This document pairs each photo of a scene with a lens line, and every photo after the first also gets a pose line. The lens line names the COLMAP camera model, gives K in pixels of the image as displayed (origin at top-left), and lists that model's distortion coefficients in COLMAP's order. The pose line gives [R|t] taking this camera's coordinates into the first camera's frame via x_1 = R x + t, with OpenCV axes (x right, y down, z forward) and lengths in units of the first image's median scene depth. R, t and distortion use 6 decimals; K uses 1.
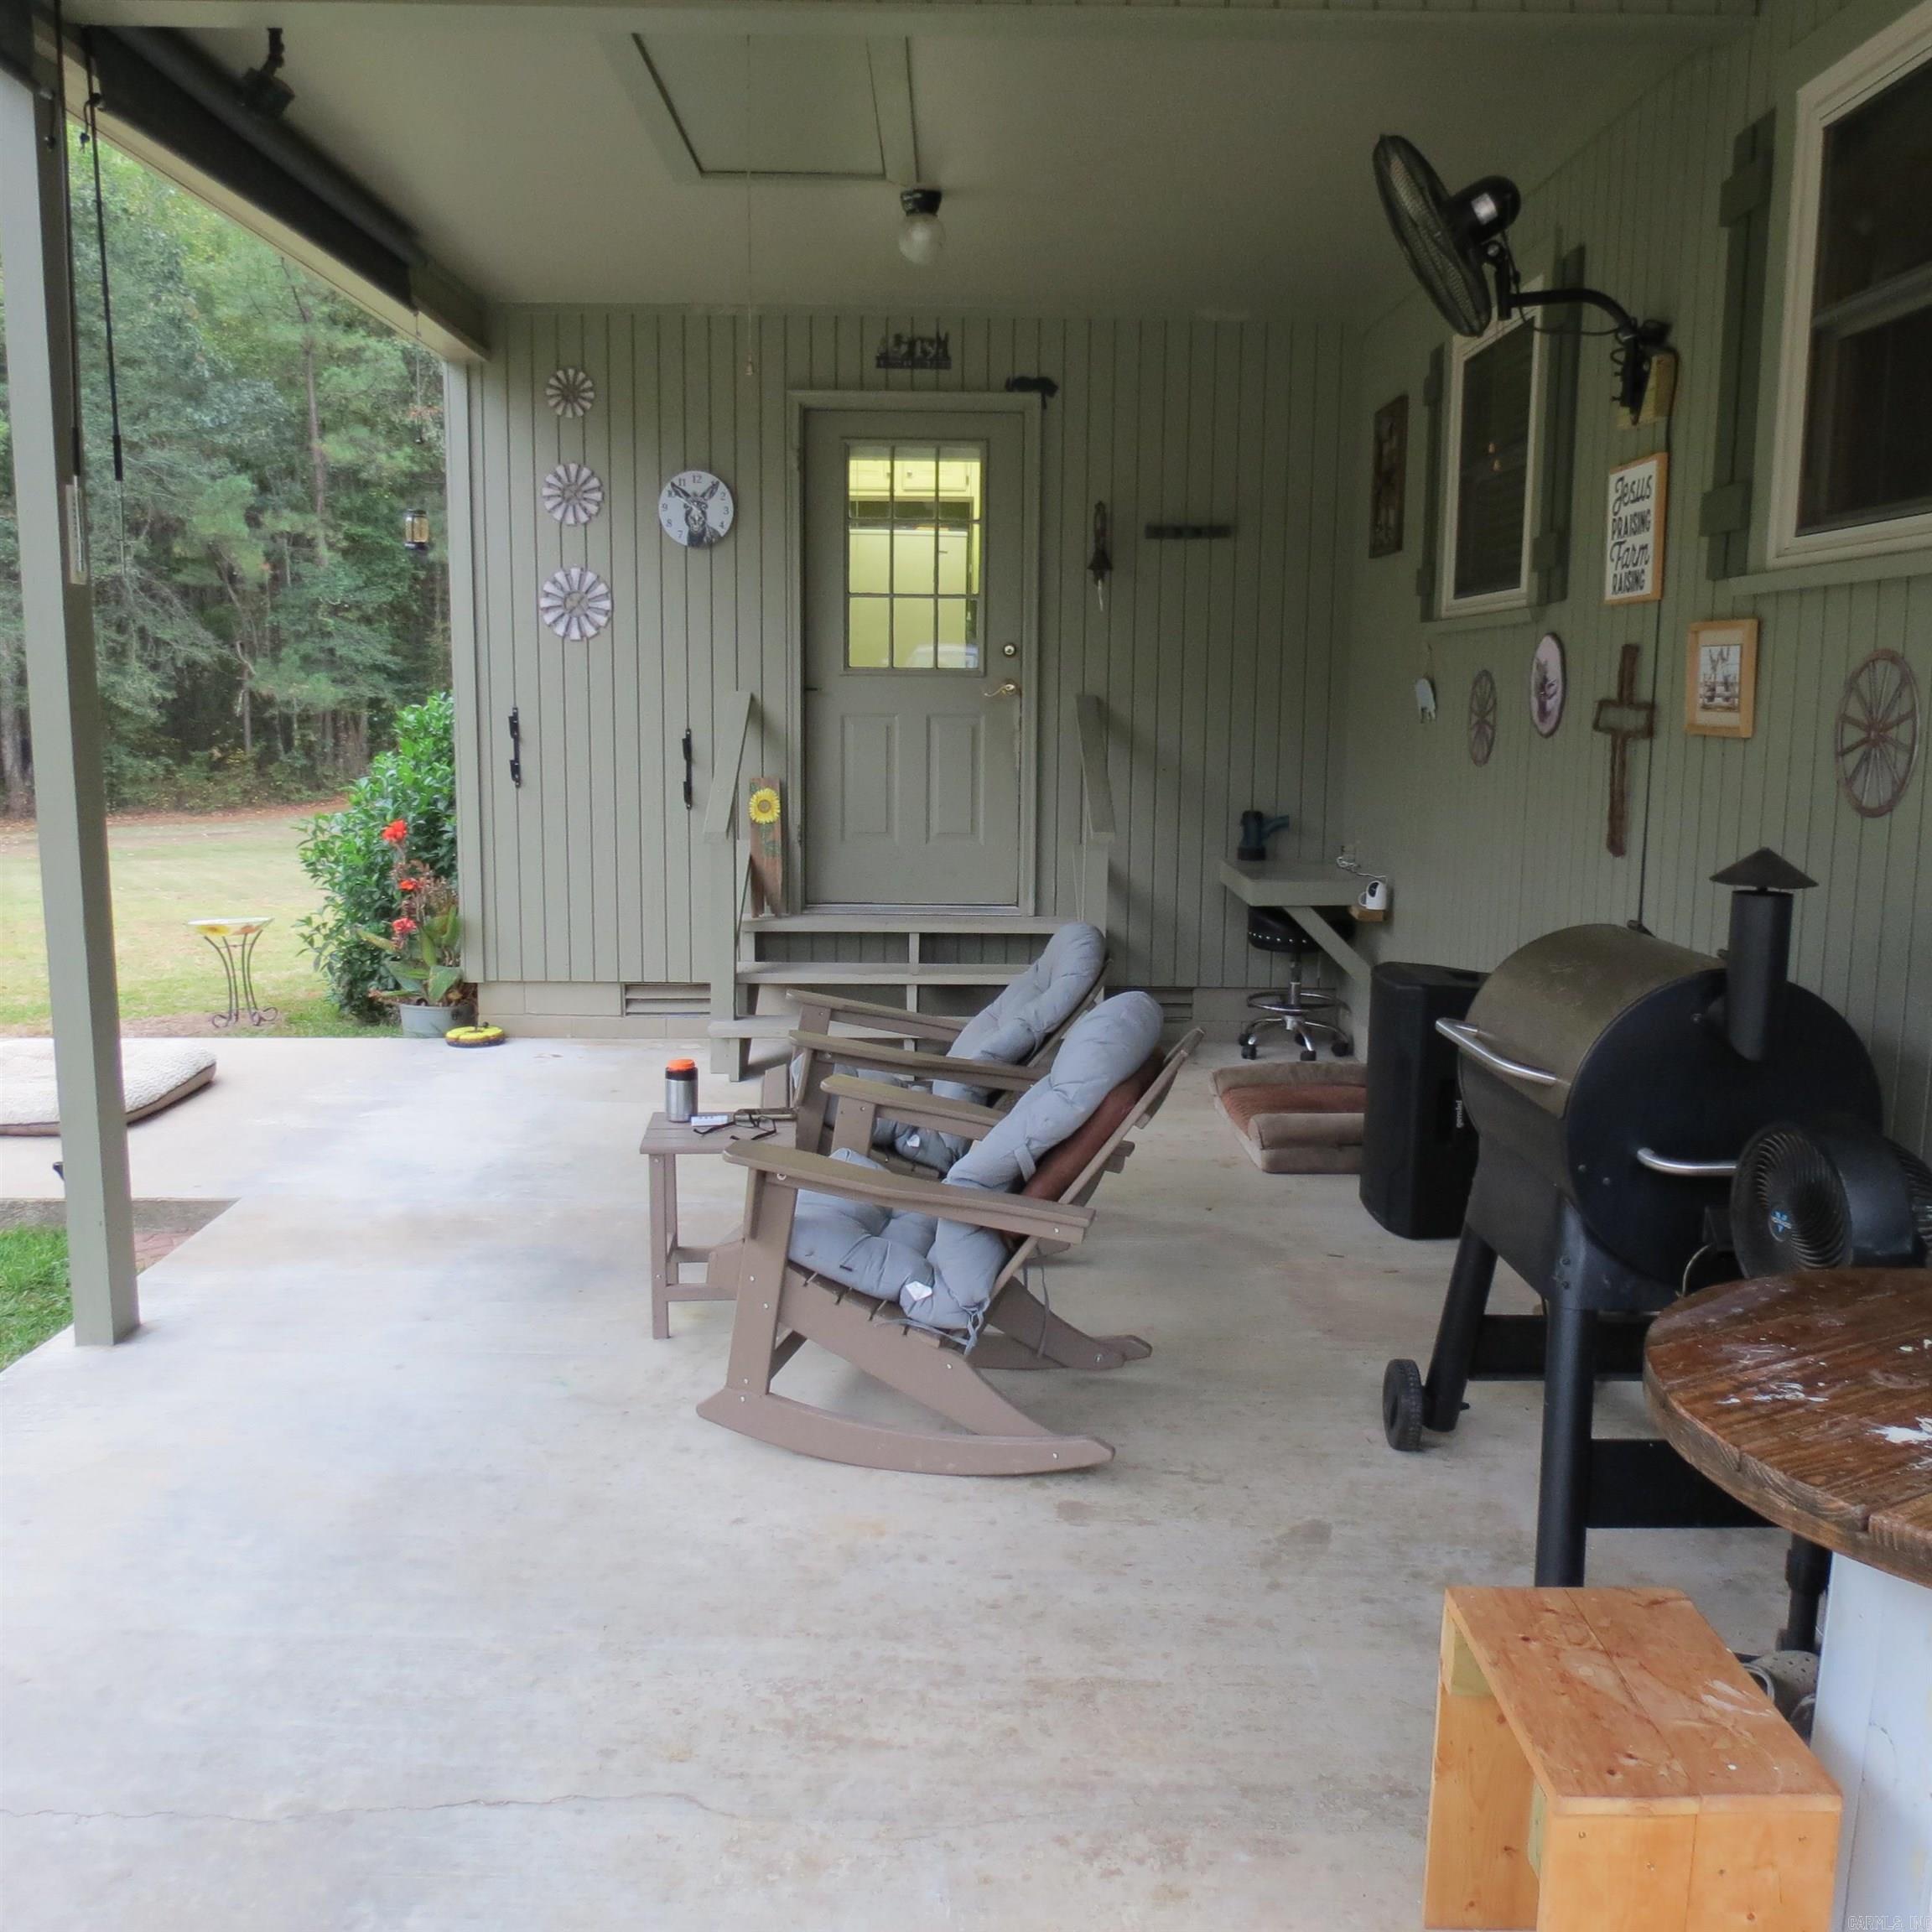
lens RADIAL K [[1811.6, 0, 984.1], [0, 1811.6, 965.4], [0, 0, 1]] dist [-0.028112, 0.000000]
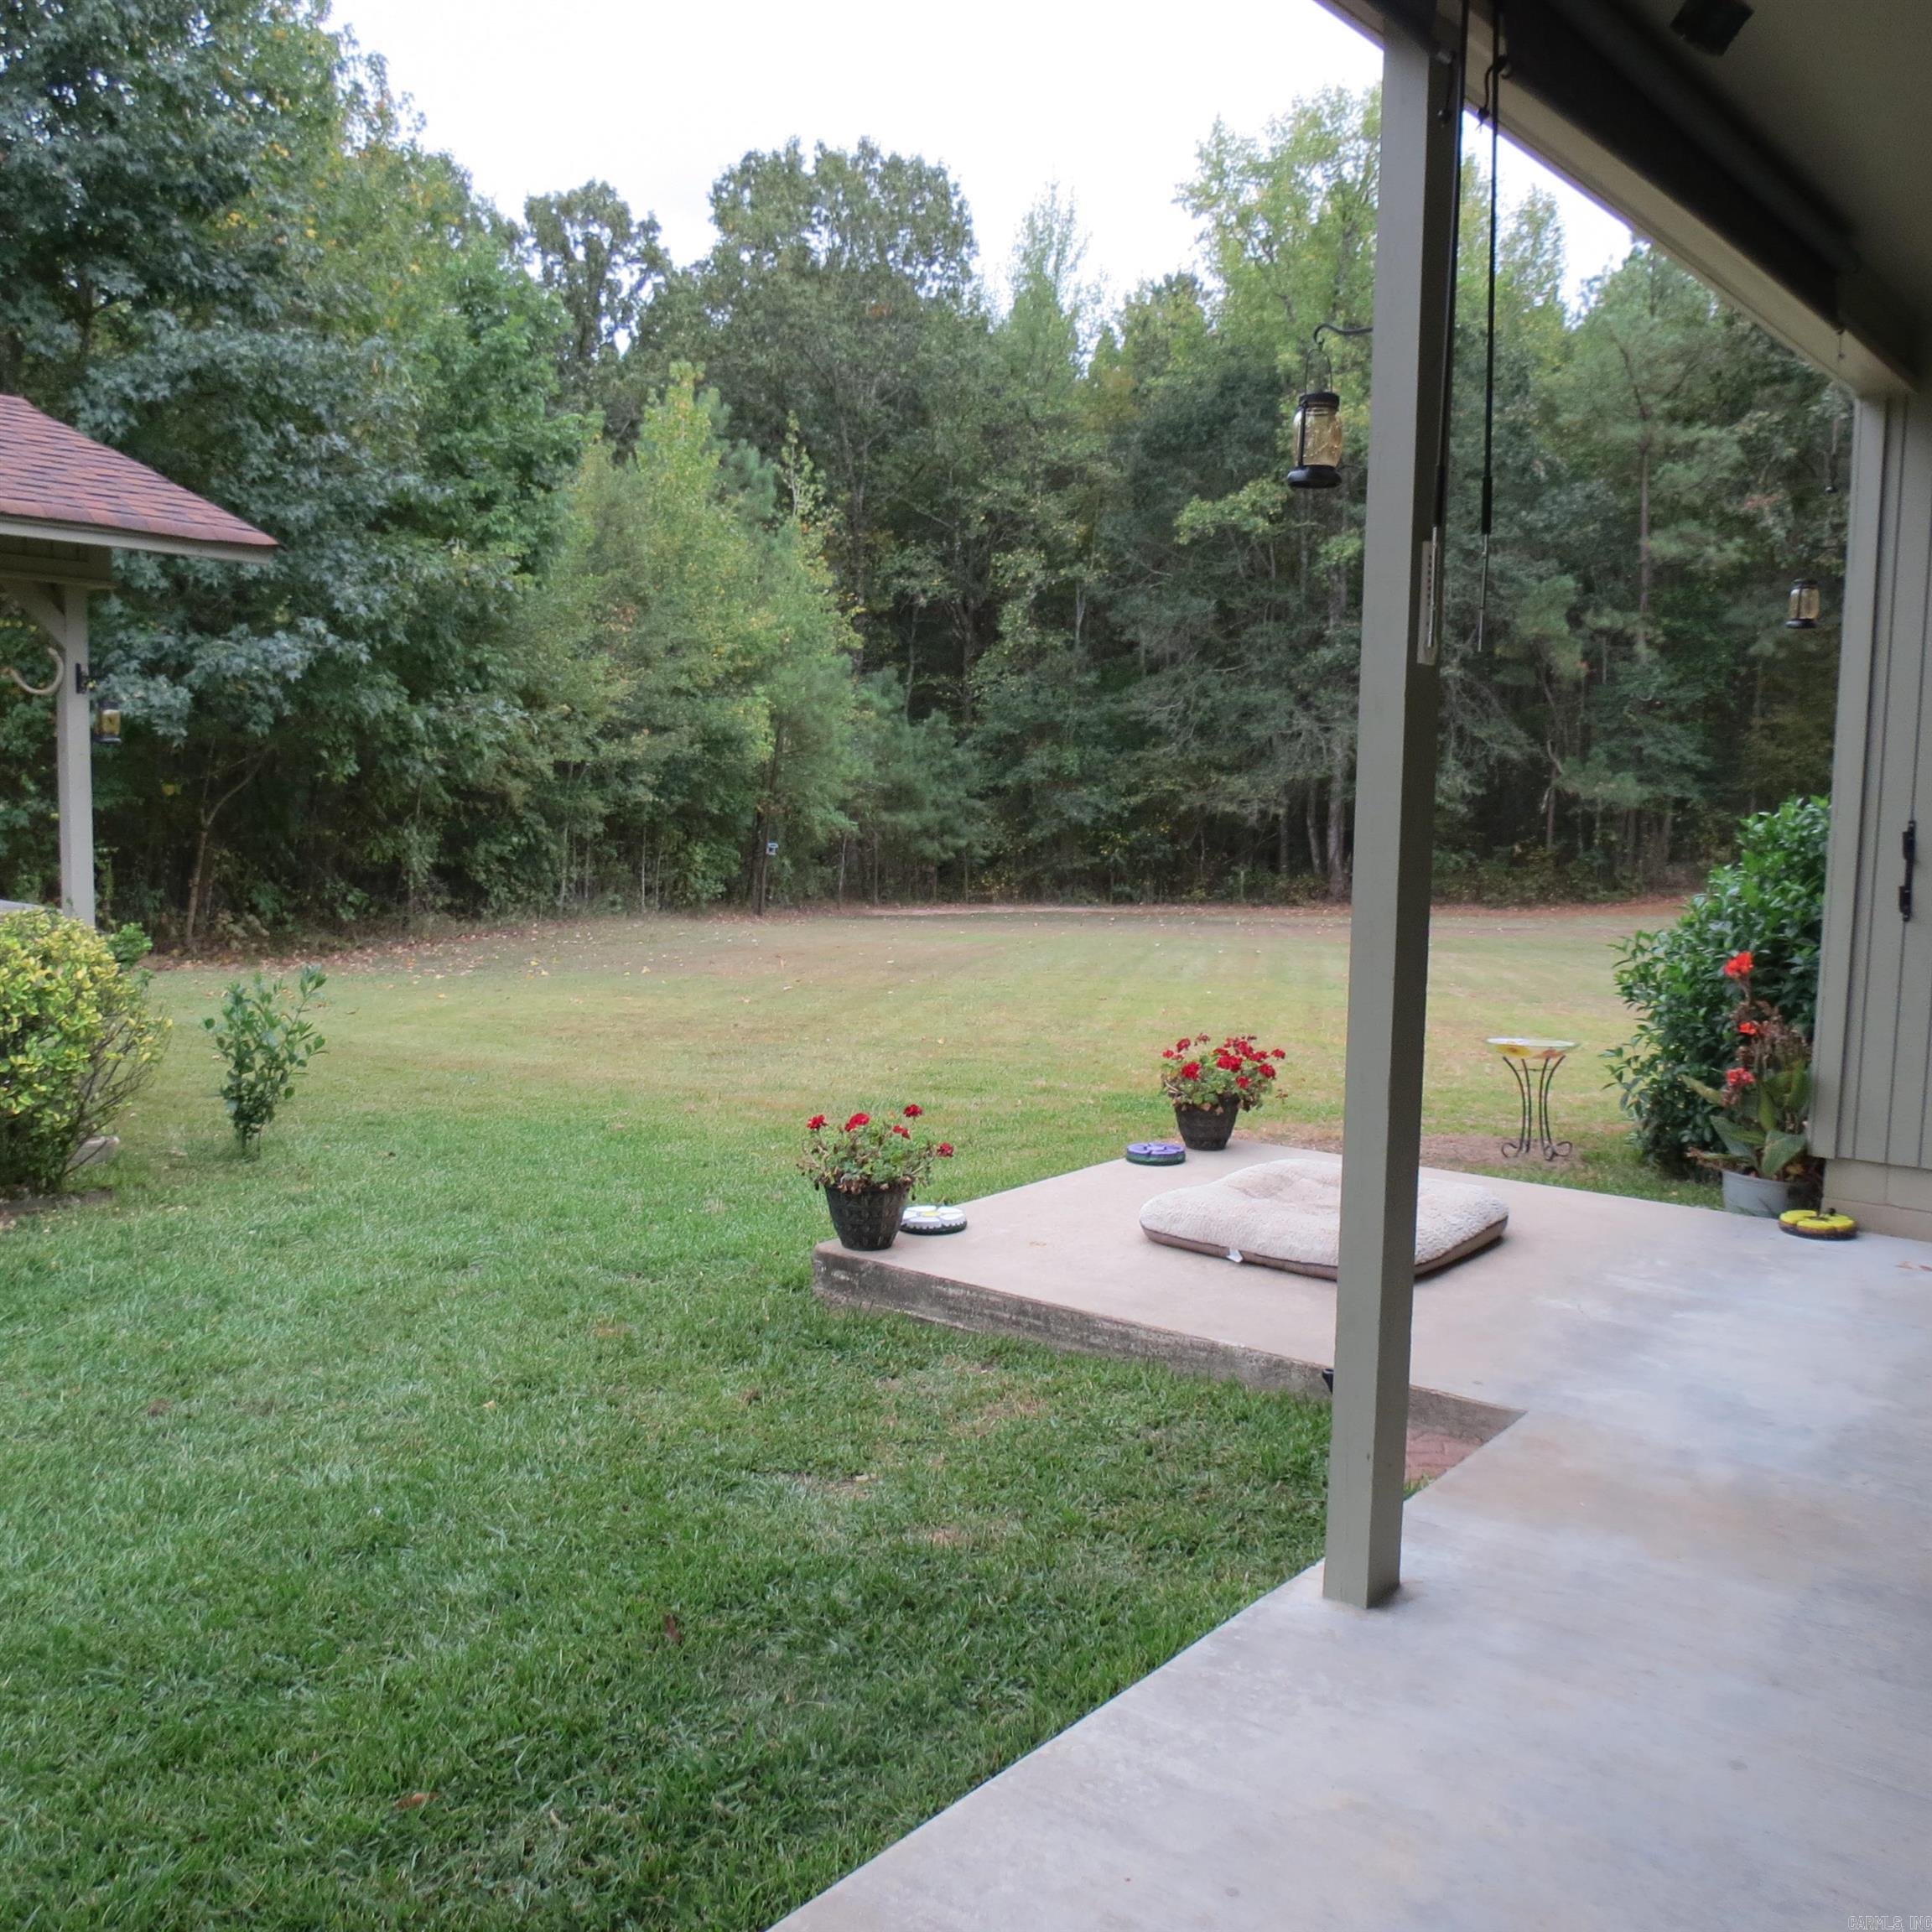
lens RADIAL K [[1811.6, 0, 978.1], [0, 1811.6, 959.3], [0, 0, 1]] dist [-0.028112, 0.000000]
pose [[0.772085, 0.071583, -0.631475, -0.061808], [-0.107400, 0.994041, -0.018632, -0.019740], [0.626378, 0.082206, 0.775173, 0.114958]]
